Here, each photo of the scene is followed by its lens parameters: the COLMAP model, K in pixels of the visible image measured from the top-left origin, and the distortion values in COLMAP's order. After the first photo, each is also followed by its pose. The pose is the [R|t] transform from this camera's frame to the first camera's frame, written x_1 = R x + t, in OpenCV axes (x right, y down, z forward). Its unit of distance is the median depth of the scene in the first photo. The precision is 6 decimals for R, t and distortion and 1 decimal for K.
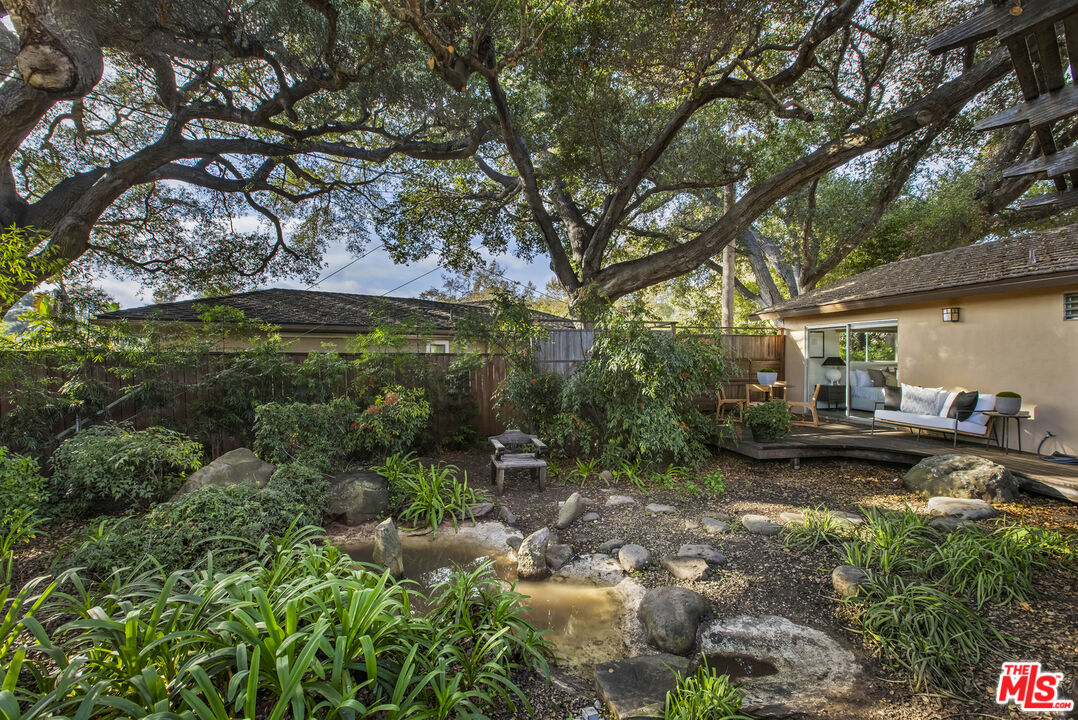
lens RADIAL K [[482.0, 0, 539.0], [0, 482.0, 360.0], [0, 0, 1]] dist [0.002121, 0.000620]
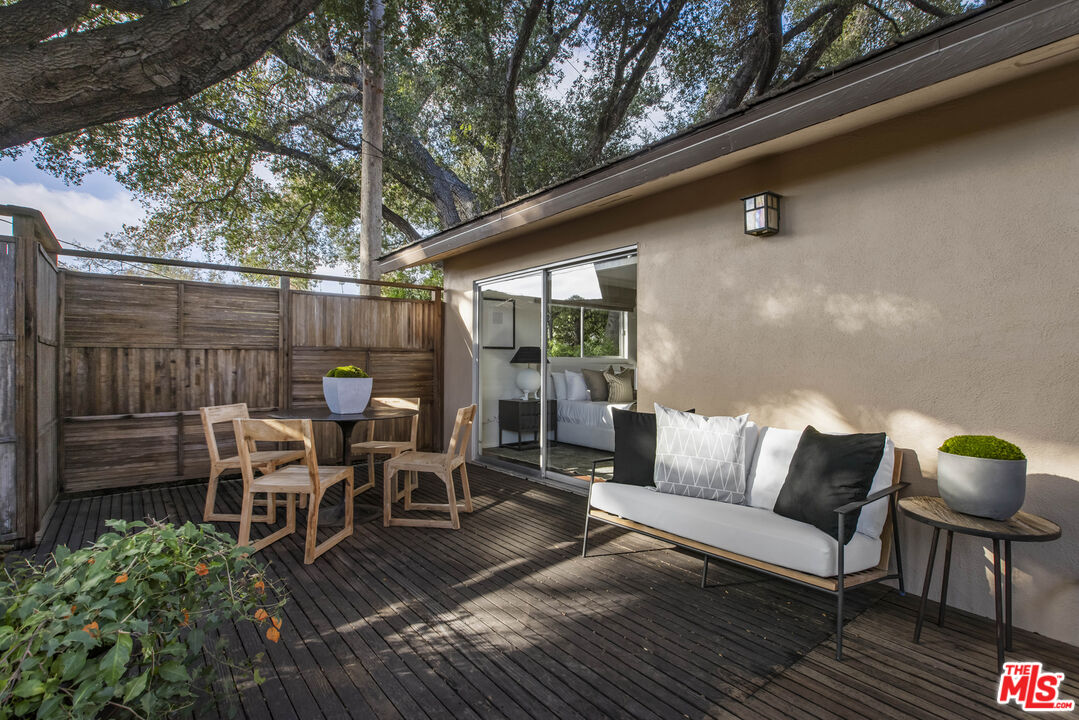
lens RADIAL K [[482.4, 0, 539.5], [0, 482.4, 360.0], [0, 0, 1]] dist [0.002121, 0.000620]
pose [[0.879921, 0.001603, 0.475117, 0.377382], [0.002555, 0.999964, -0.008106, 0.013179], [-0.475113, 0.008347, 0.879885, 0.539611]]
